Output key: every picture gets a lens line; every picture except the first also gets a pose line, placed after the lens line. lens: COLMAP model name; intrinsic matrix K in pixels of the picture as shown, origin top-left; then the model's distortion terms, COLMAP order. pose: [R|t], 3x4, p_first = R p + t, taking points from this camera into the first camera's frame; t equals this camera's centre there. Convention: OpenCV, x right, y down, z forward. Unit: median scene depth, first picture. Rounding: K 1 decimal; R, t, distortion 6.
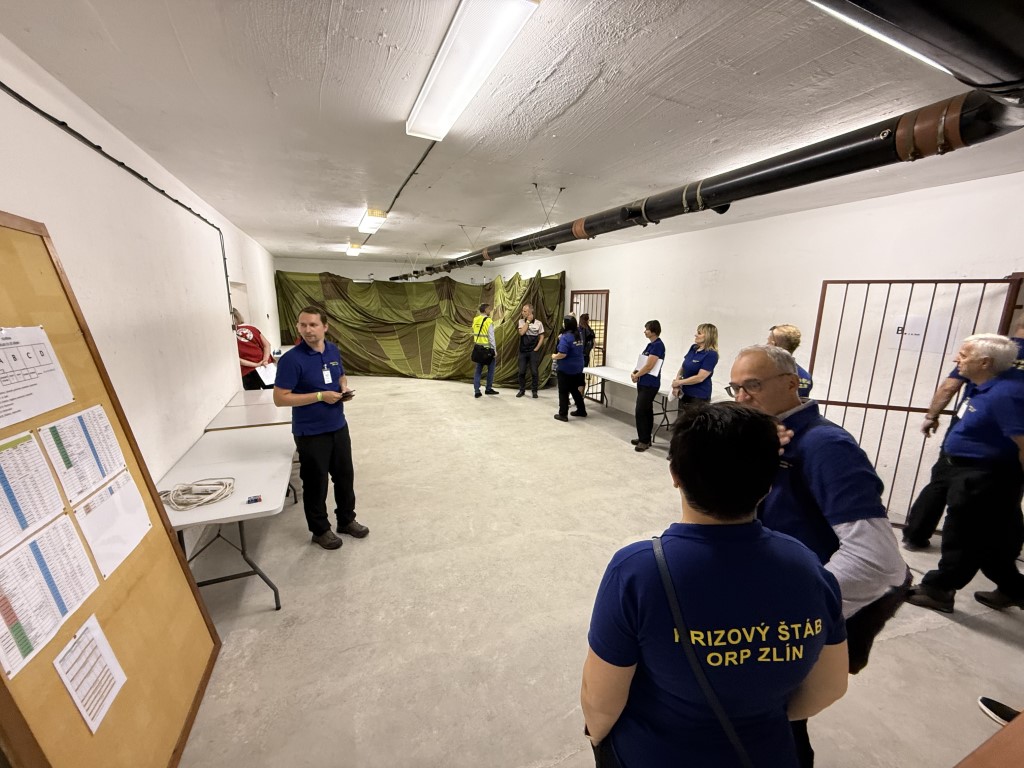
lens RADIAL K [[409.7, 0, 513.8], [0, 409.7, 380.4], [0, 0, 1]] dist [-0.000951, -0.000076]
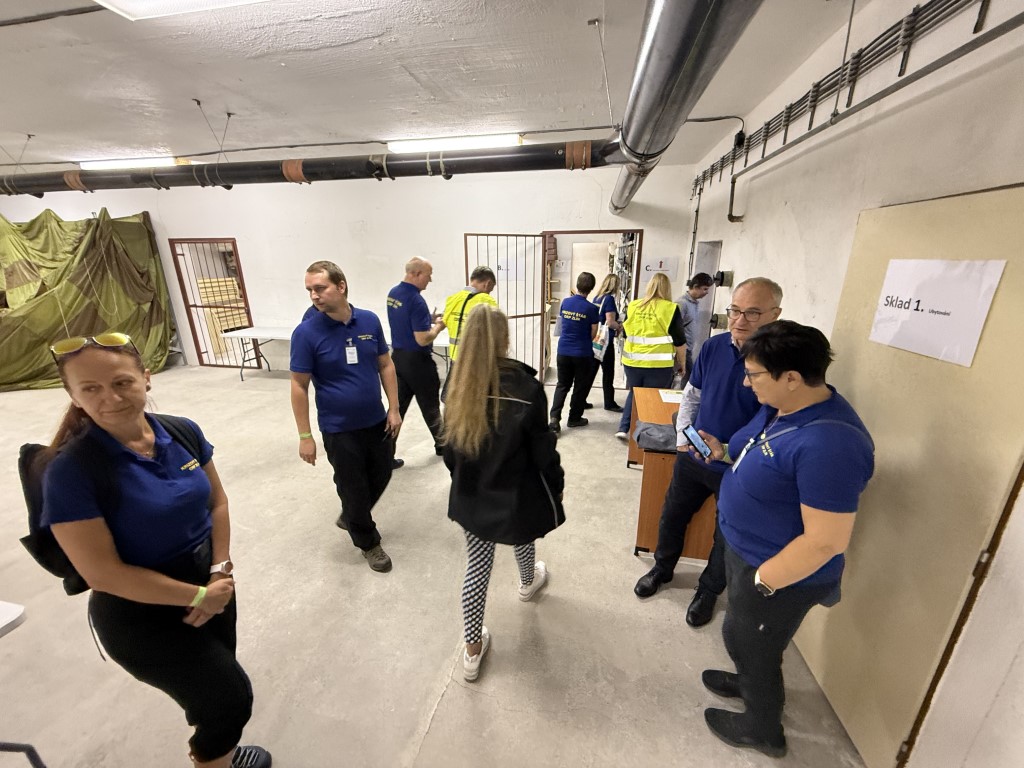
lens RADIAL K [[409.7, 0, 506.5], [0, 409.7, 390.7], [0, 0, 1]] dist [-0.000951, -0.000076]
pose [[0.573405, -0.279484, 0.770127, -0.278646], [0.168279, 0.960149, 0.223151, -0.011357], [-0.801803, 0.001641, 0.597586, 0.032989]]
